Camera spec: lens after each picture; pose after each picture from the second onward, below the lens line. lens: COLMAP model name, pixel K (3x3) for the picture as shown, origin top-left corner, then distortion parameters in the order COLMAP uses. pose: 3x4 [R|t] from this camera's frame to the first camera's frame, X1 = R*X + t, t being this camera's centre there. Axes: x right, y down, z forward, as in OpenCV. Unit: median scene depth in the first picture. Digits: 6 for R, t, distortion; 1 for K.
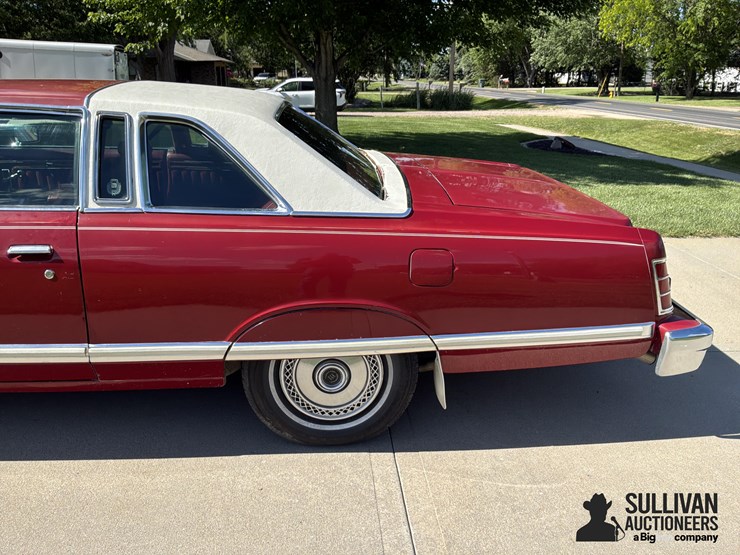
lens RADIAL K [[619.4, 0, 370.0], [0, 619.4, 277.5], [0, 0, 1]] dist [0.063390, -0.146926]
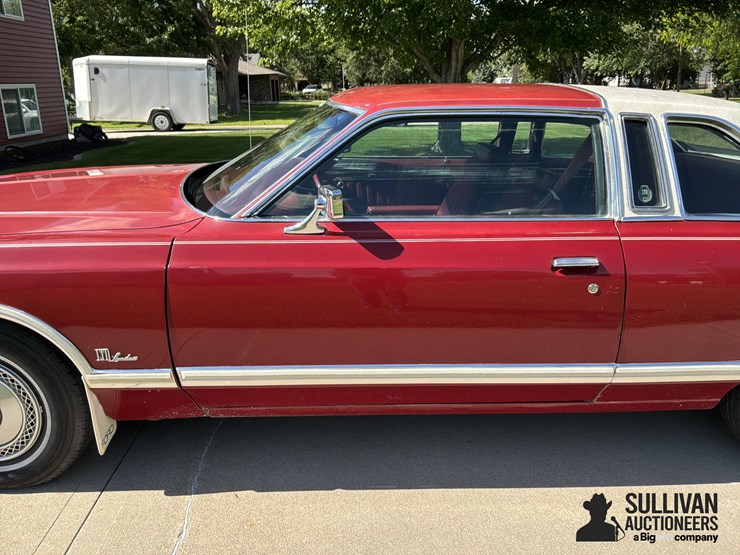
lens RADIAL K [[619.4, 0, 370.0], [0, 619.4, 277.5], [0, 0, 1]] dist [0.063390, -0.146926]
pose [[0.997981, -0.006914, -0.063142, -0.700917], [0.006012, 0.999877, -0.014466, -0.009014], [0.063234, 0.014057, 0.997900, 0.047100]]
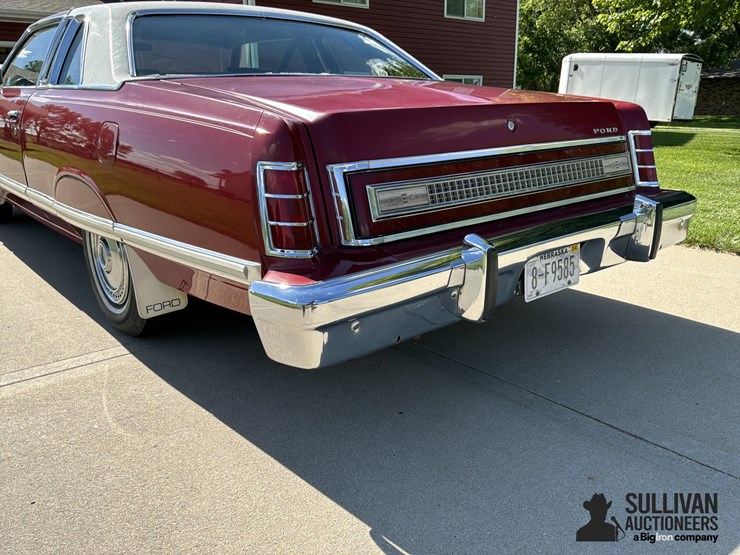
lens RADIAL K [[619.4, 0, 370.0], [0, 619.4, 277.5], [0, 0, 1]] dist [0.063390, -0.146926]
pose [[0.592932, 0.209203, -0.777603, 1.015265], [-0.240095, 0.967670, 0.077262, 0.013471], [0.768626, 0.140887, 0.623991, 0.686170]]
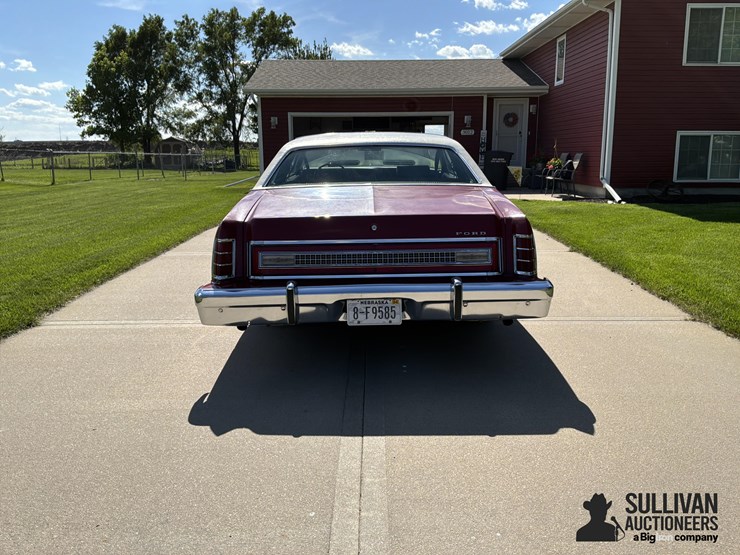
lens RADIAL K [[632.6, 0, 371.5], [0, 632.6, 252.3], [0, 0, 1]] dist [0.070285, -0.135420]
pose [[-0.071560, 0.152913, -0.985645, 1.892299], [-0.303474, 0.937992, 0.167553, -0.345716], [0.950149, 0.311108, -0.020718, 1.342611]]
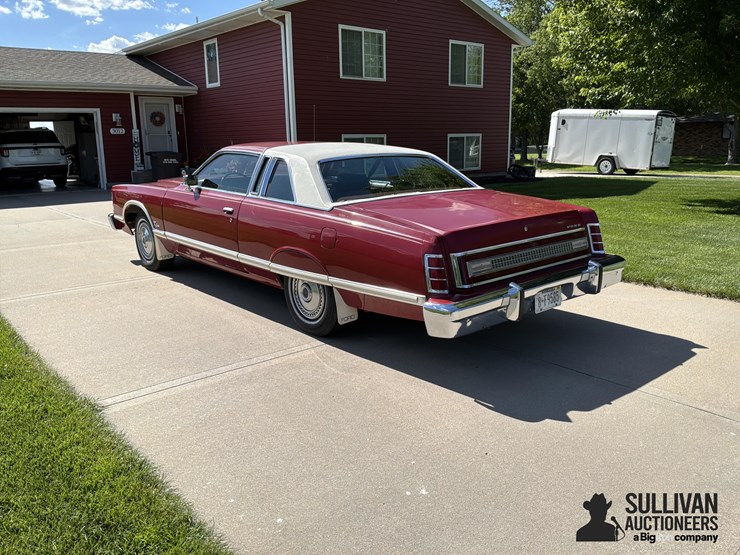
lens RADIAL K [[609.7, 0, 365.8], [0, 609.7, 279.4], [0, 0, 1]] dist [0.061556, -0.137290]
pose [[0.593326, 0.163067, -0.788272, 1.514915], [-0.232621, 0.972219, 0.026028, 0.030609], [0.770618, 0.167926, 0.614776, -0.013636]]
